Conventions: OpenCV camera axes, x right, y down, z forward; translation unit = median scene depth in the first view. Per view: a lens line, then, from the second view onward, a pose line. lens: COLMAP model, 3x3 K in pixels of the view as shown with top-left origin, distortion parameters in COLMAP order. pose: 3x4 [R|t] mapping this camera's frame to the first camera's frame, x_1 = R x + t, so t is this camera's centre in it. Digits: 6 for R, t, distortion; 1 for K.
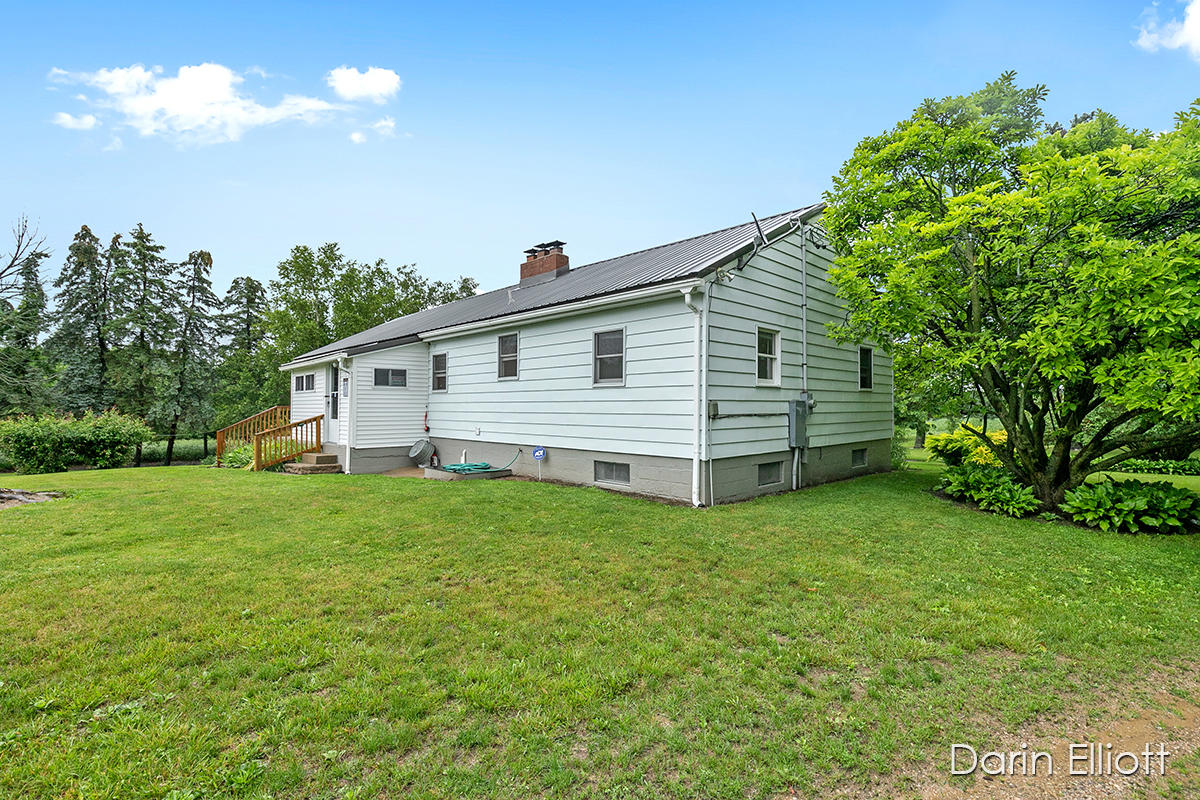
lens RADIAL K [[557.8, 0, 595.3], [0, 557.8, 403.2], [0, 0, 1]] dist [-0.013561, -0.000248]
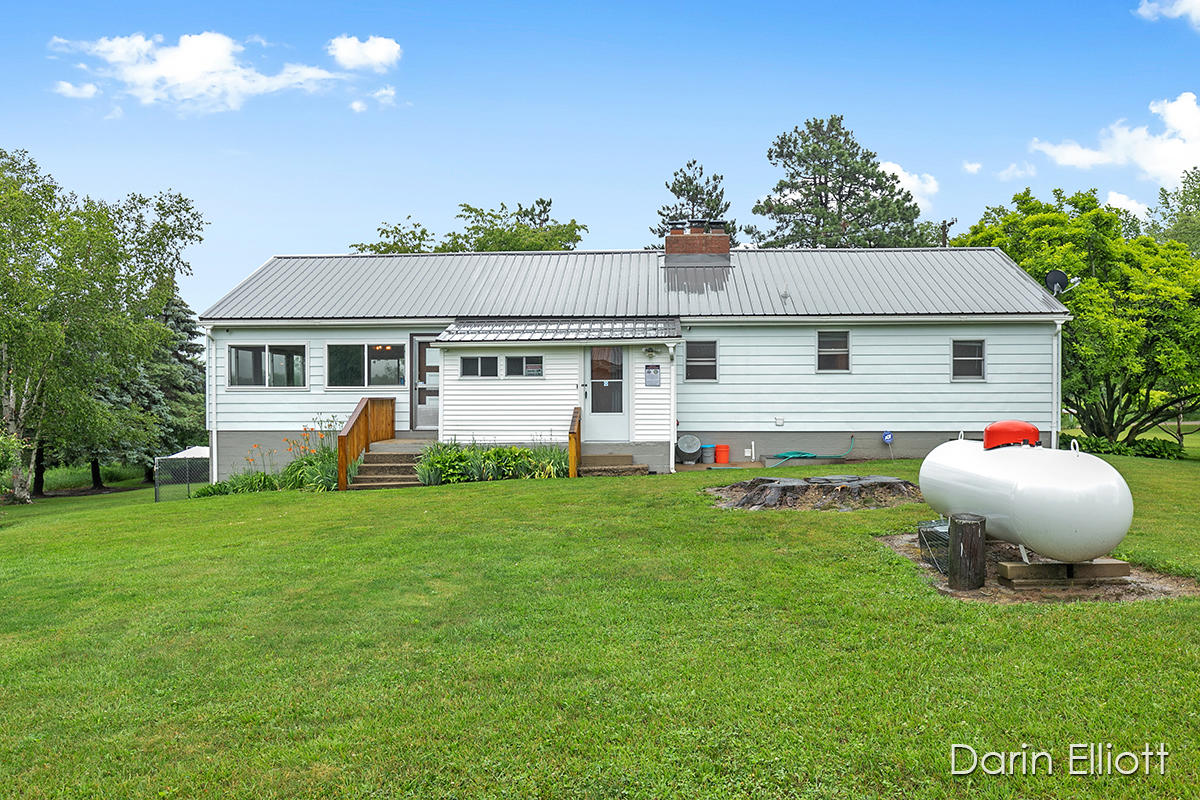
lens RADIAL K [[919.9, 0, 604.1], [0, 919.9, 403.7], [0, 0, 1]] dist [-0.001833, 0.001396]
pose [[0.726727, -0.005399, 0.686905, -1.664139], [-0.002617, 0.999940, 0.010628, 0.000328], [-0.686921, -0.009521, 0.726669, 0.008431]]
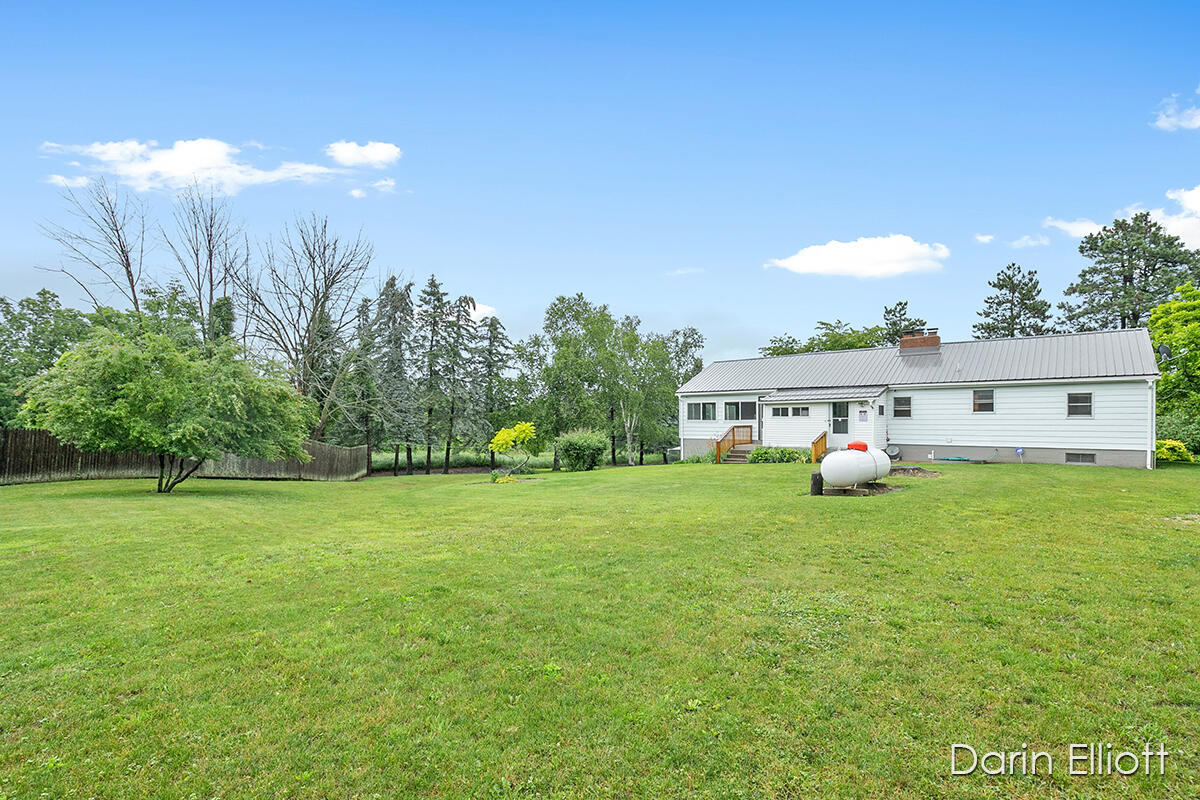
lens RADIAL K [[557.8, 0, 598.3], [0, 557.8, 422.5], [0, 0, 1]] dist [-0.013561, -0.000248]
pose [[0.995908, -0.000254, 0.090374, -1.613371], [-0.000728, 0.999941, 0.010827, -0.028939], [-0.090371, -0.010848, 0.995849, -0.765290]]
